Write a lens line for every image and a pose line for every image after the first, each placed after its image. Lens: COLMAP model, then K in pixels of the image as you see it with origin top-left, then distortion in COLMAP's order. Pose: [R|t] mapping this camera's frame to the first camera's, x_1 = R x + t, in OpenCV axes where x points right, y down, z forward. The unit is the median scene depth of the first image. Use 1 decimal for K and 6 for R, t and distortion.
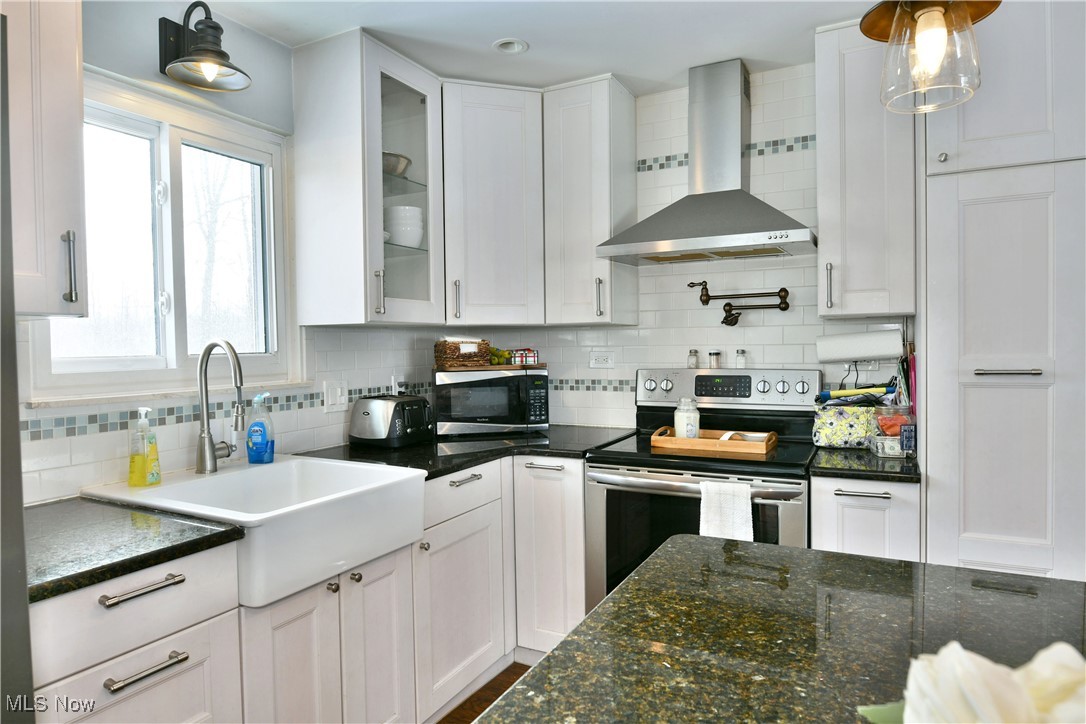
lens RADIAL K [[659.7, 0, 535.1], [0, 659.7, 359.8], [0, 0, 1]] dist [-0.009404, -0.005453]
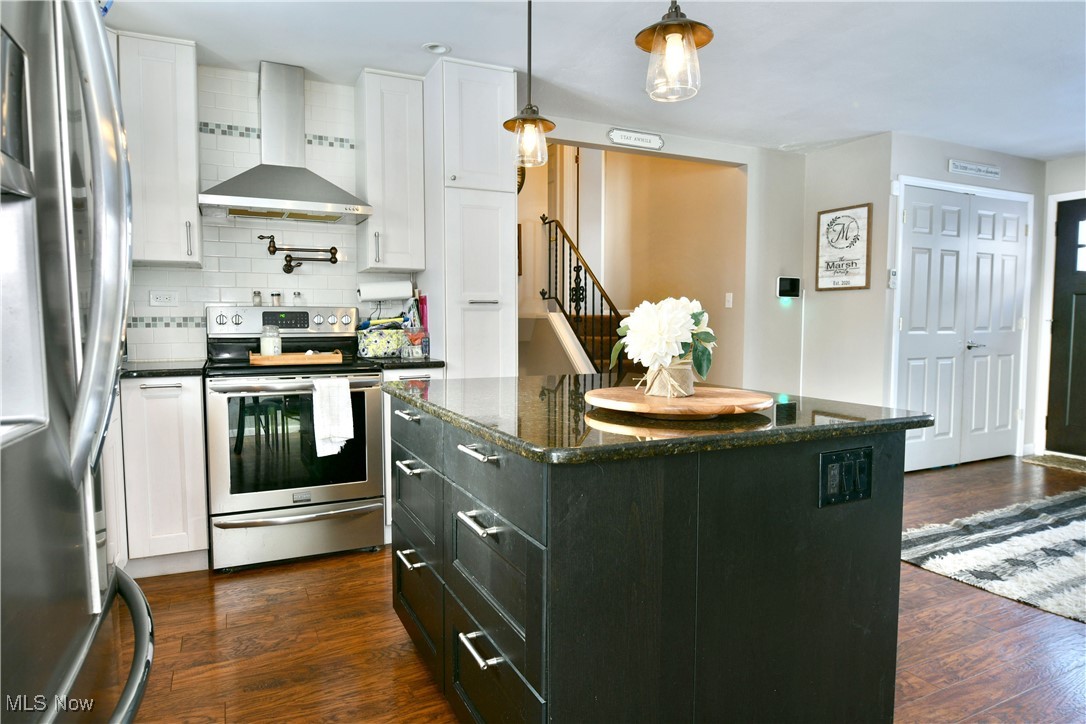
lens RADIAL K [[659.7, 0, 543.6], [0, 659.7, 356.8], [0, 0, 1]] dist [-0.009404, -0.005453]
pose [[0.589180, -0.029517, 0.807463, -0.476941], [0.011997, 0.999542, 0.027785, 0.086381], [-0.807913, -0.006683, 0.589264, -0.161017]]
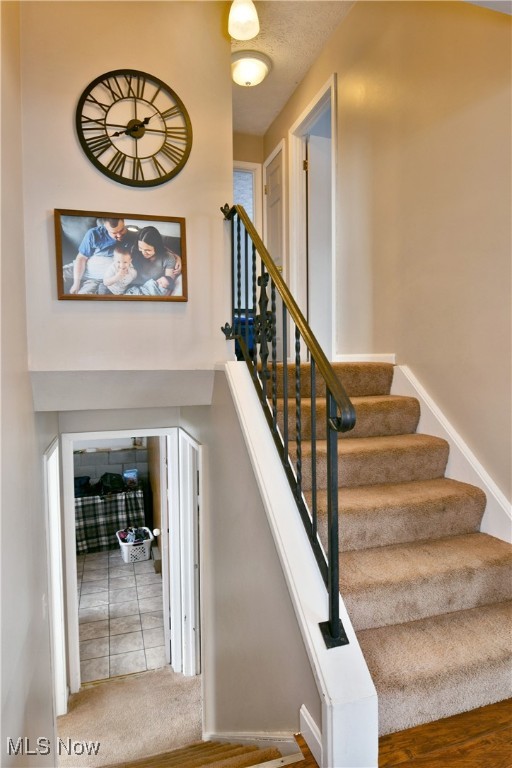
lens RADIAL K [[466.5, 0, 254.7], [0, 466.5, 384.4], [0, 0, 1]] dist [-0.009404, -0.005453]
pose [[0.702122, -0.025706, 0.711593, 0.672833], [0.018398, 0.999669, 0.017960, 0.032367], [-0.711819, 0.000482, 0.702363, 0.420112]]
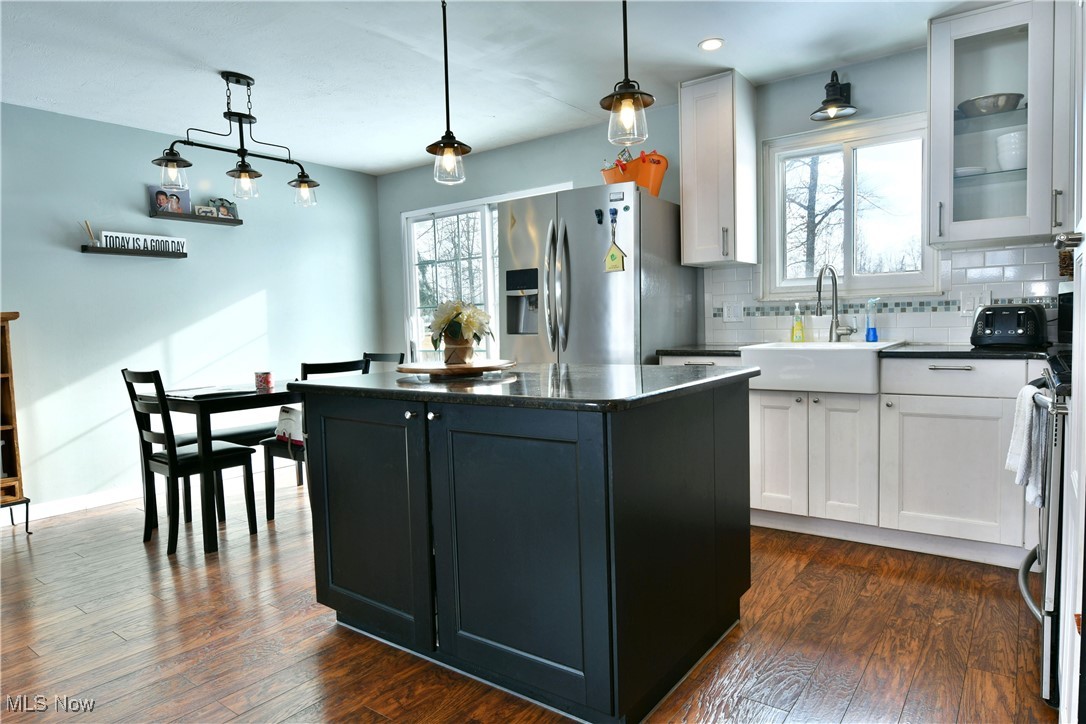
lens RADIAL K [[659.7, 0, 544.4], [0, 659.7, 368.6], [0, 0, 1]] dist [-0.009404, -0.005453]
pose [[-0.153694, 0.085084, -0.984448, 1.061977], [0.004588, 0.996337, 0.085395, 0.068003], [0.988108, 0.008608, -0.153522, 0.390444]]
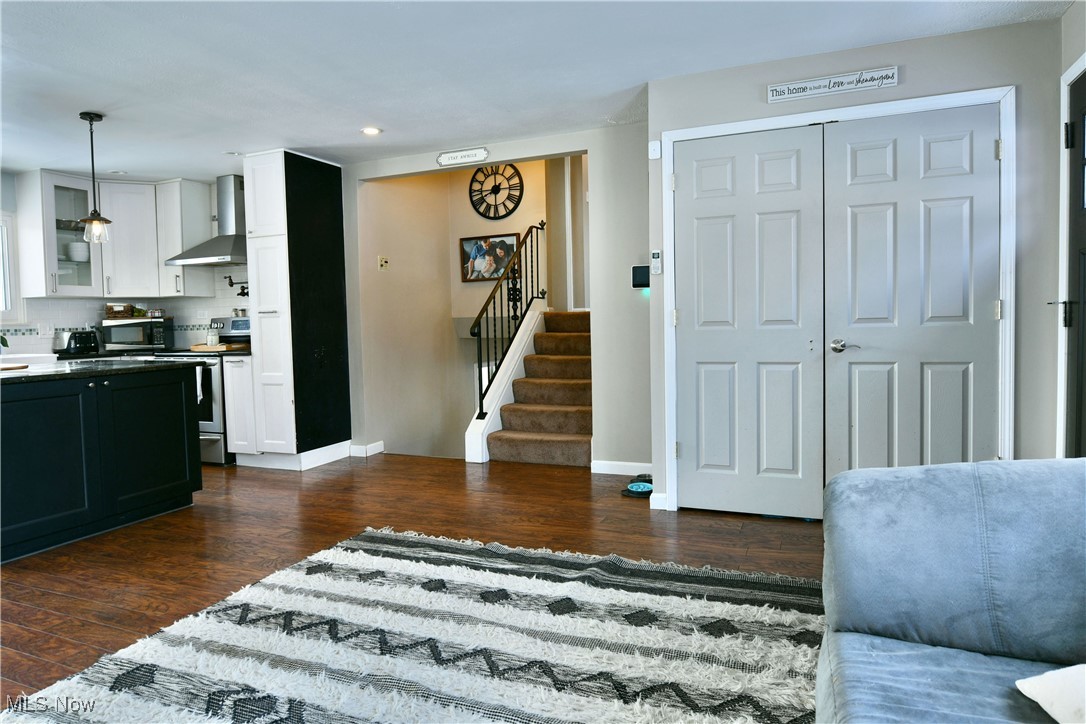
lens RADIAL K [[659.7, 0, 544.4], [0, 659.7, 349.1], [0, 0, 1]] dist [-0.009404, -0.005453]
pose [[0.996088, -0.013466, 0.087338, 1.138029], [0.011884, 0.999756, 0.018613, 0.095361], [-0.087568, -0.017503, 0.996005, -1.282113]]
